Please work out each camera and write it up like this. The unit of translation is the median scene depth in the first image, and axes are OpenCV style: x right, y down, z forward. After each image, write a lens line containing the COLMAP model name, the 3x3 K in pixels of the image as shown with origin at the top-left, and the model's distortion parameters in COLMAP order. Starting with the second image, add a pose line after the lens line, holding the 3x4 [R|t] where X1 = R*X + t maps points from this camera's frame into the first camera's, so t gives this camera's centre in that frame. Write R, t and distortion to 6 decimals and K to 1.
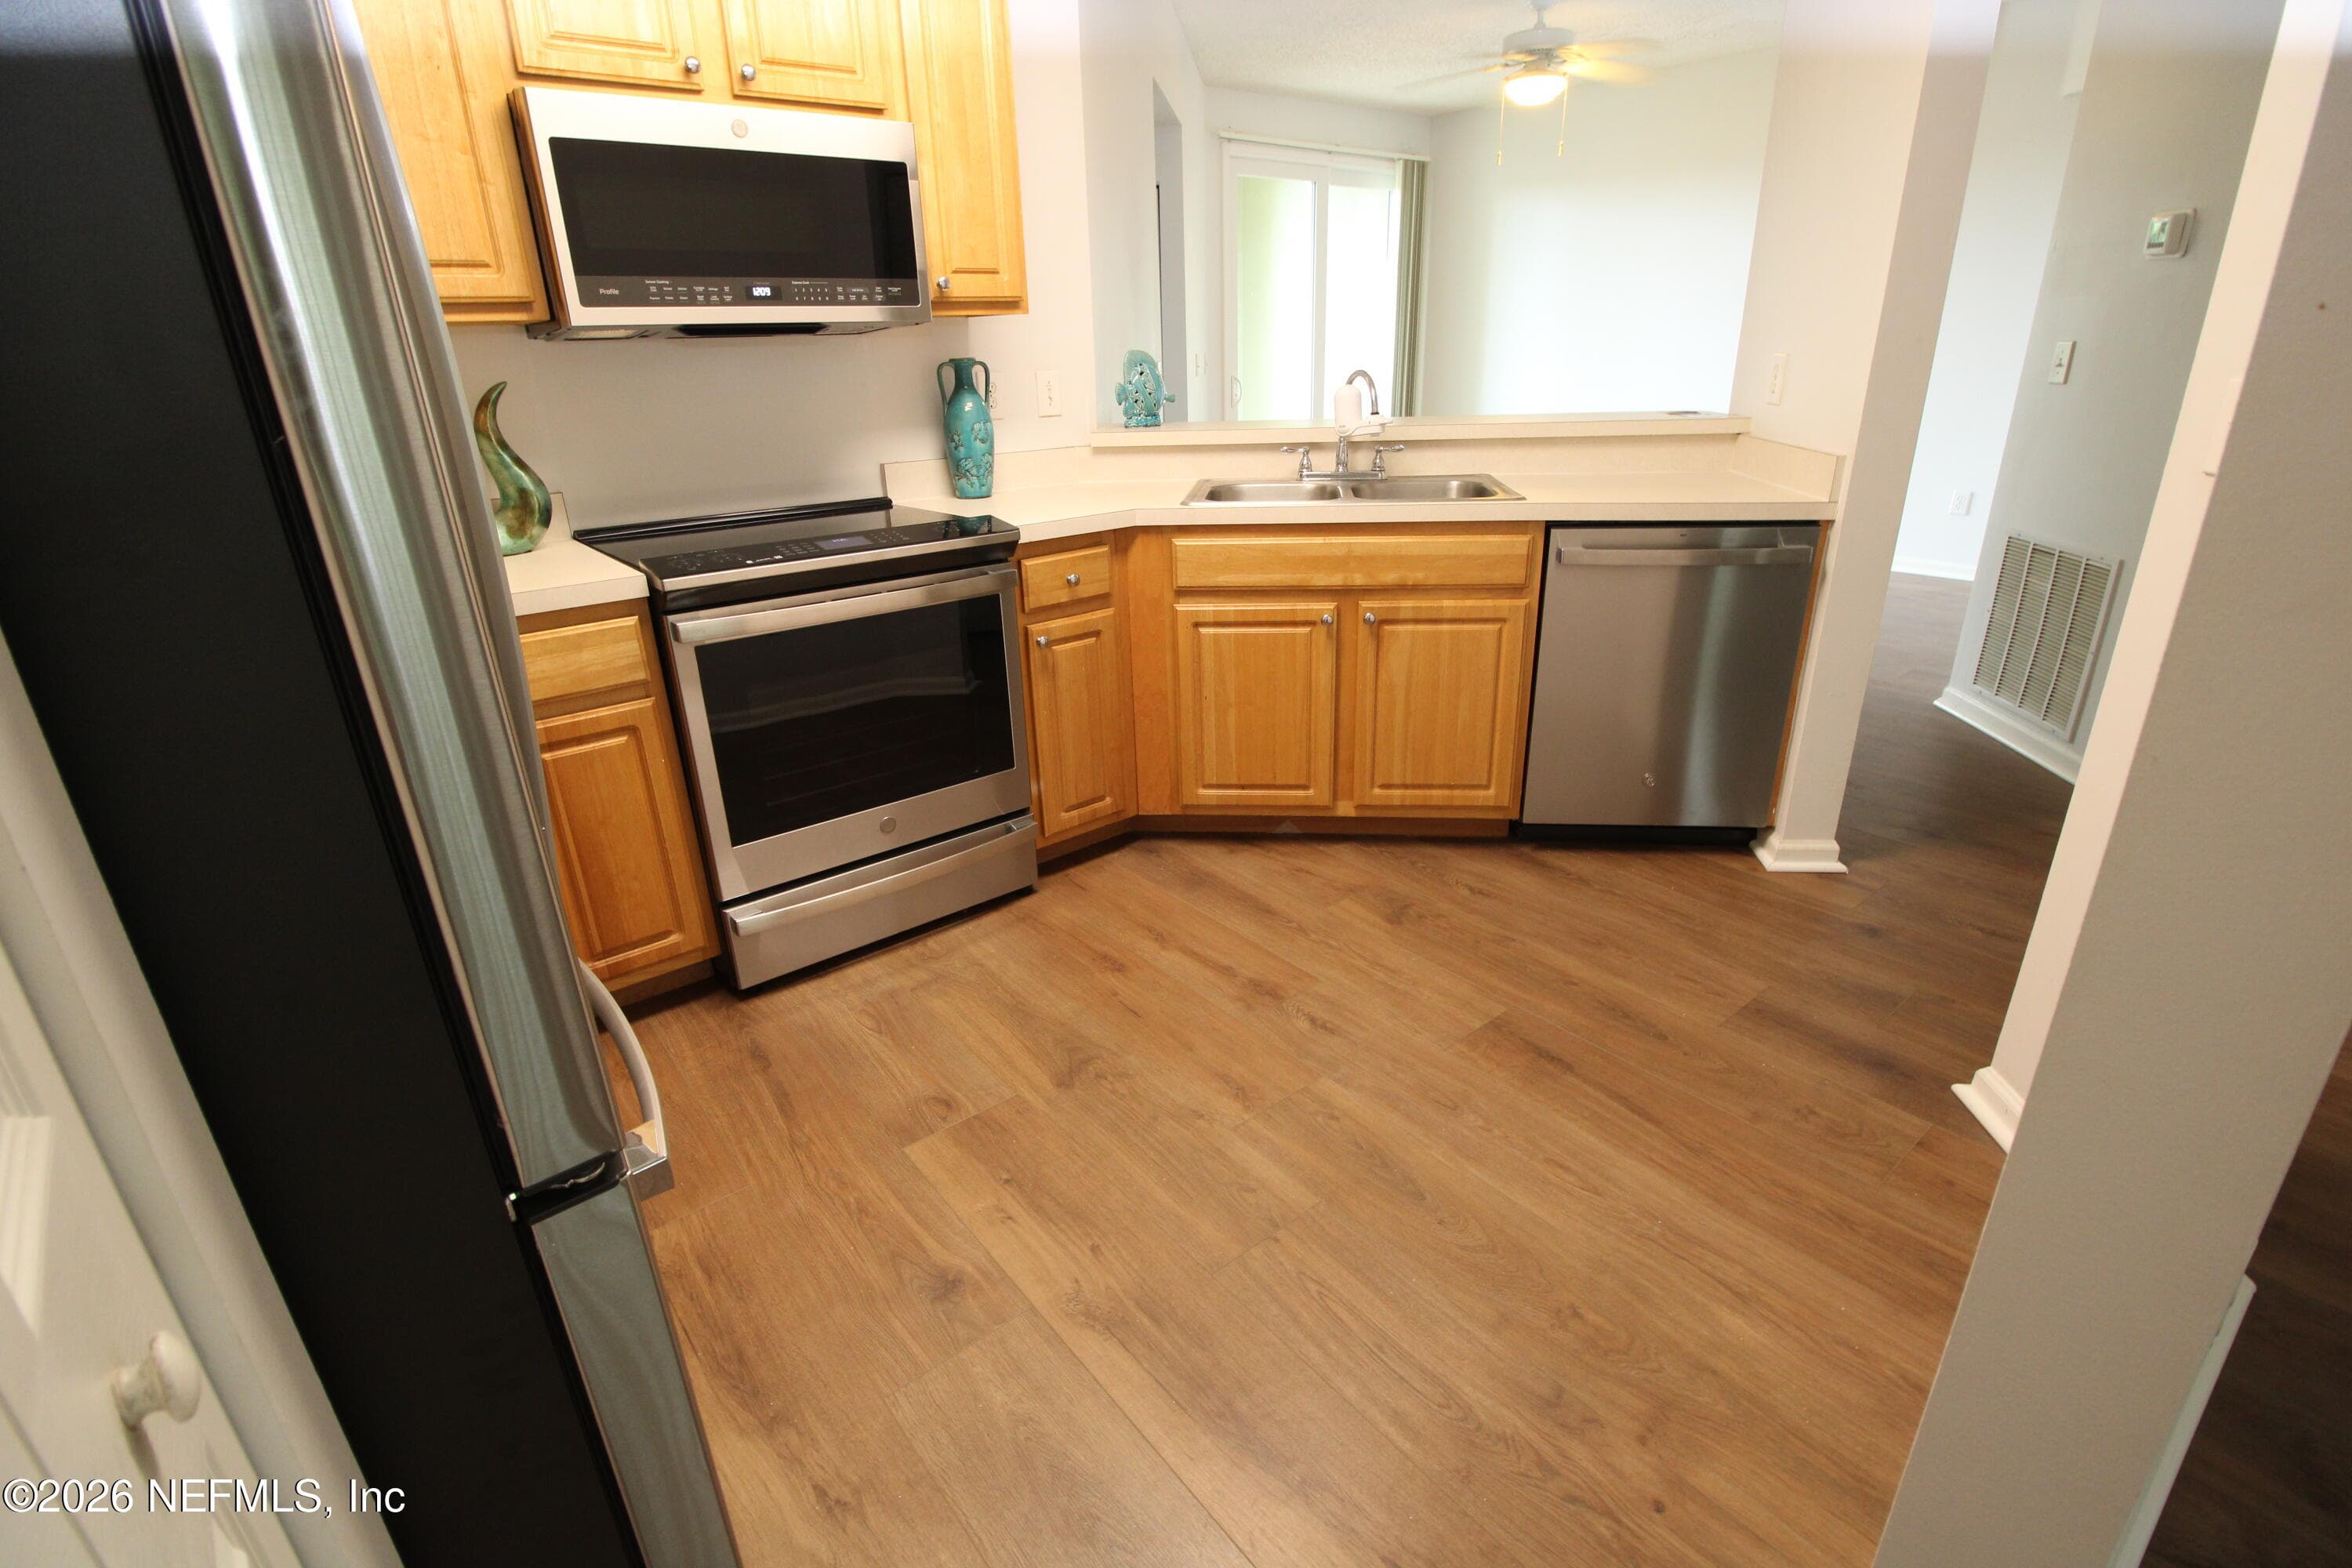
lens RADIAL K [[1089.5, 0, 1168.3], [0, 1089.5, 771.3], [0, 0, 1]] dist [0.004919, -0.018085]
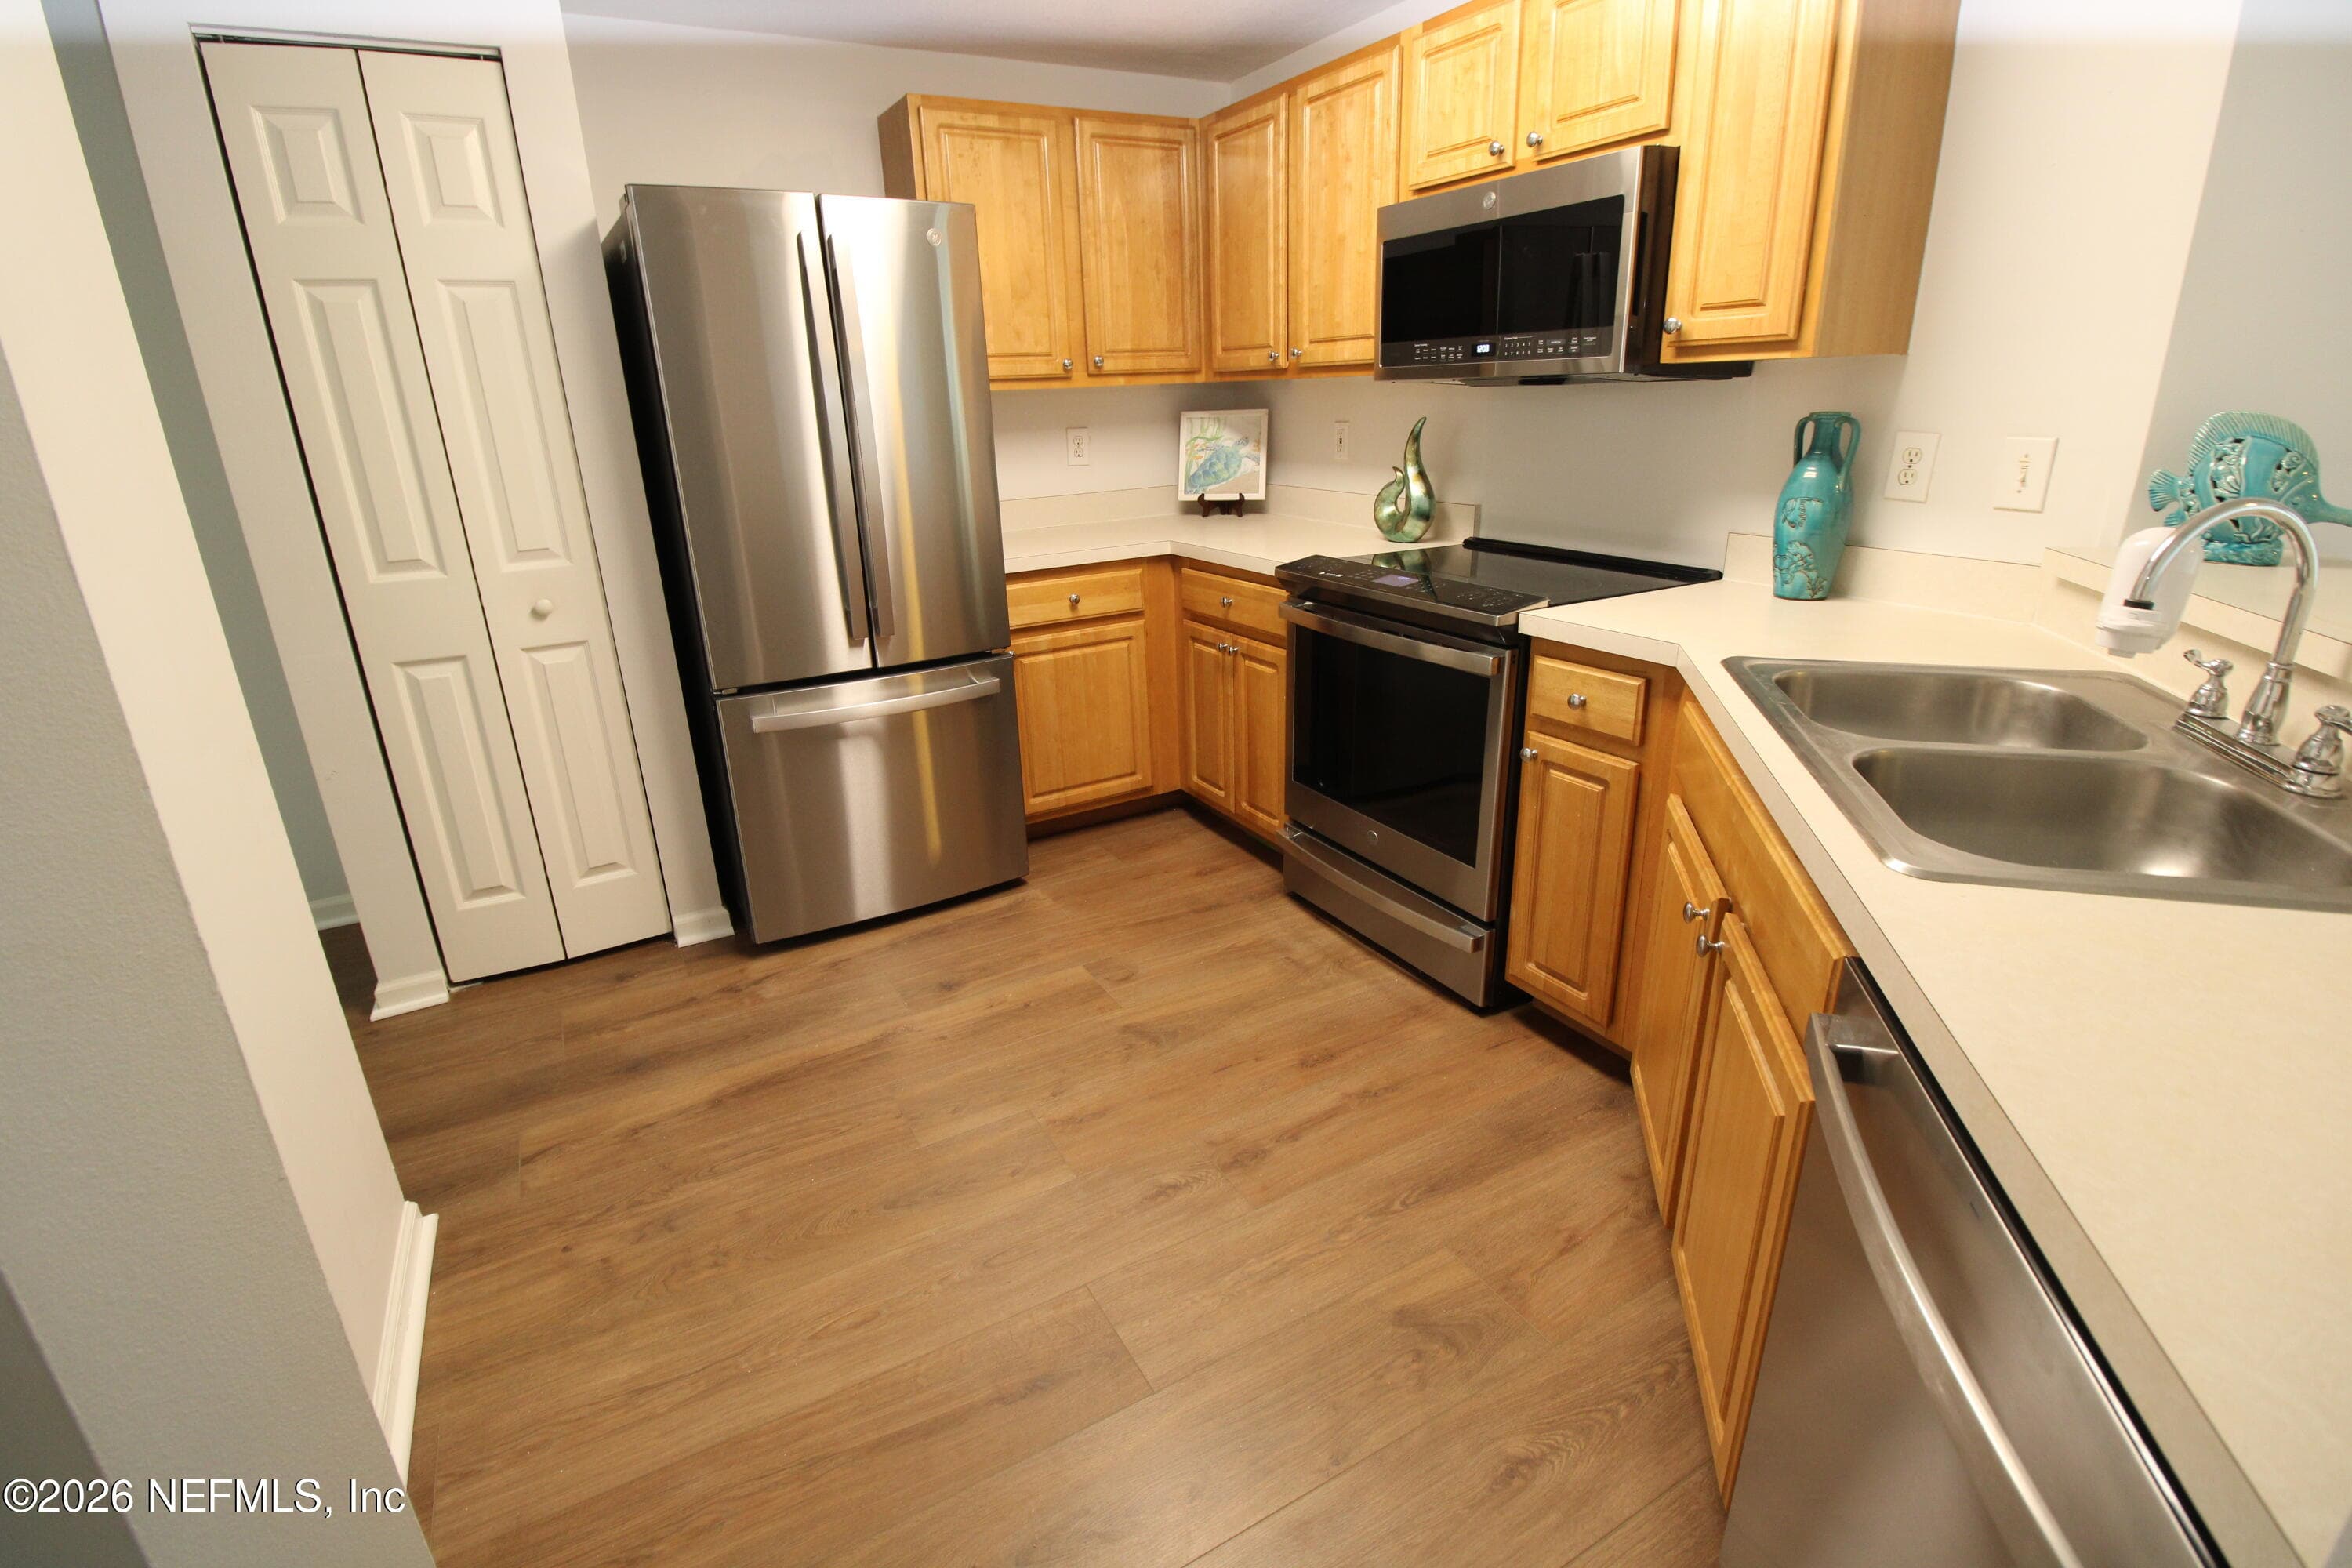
lens RADIAL K [[1091.4, 0, 1172.4], [0, 1091.4, 768.3], [0, 0, 1]] dist [0.001225, -0.016182]
pose [[-0.163574, 0.351905, -0.921632, 0.815408], [-0.327090, 0.862026, 0.387199, -0.397397], [0.930728, 0.364793, -0.025901, 0.887429]]
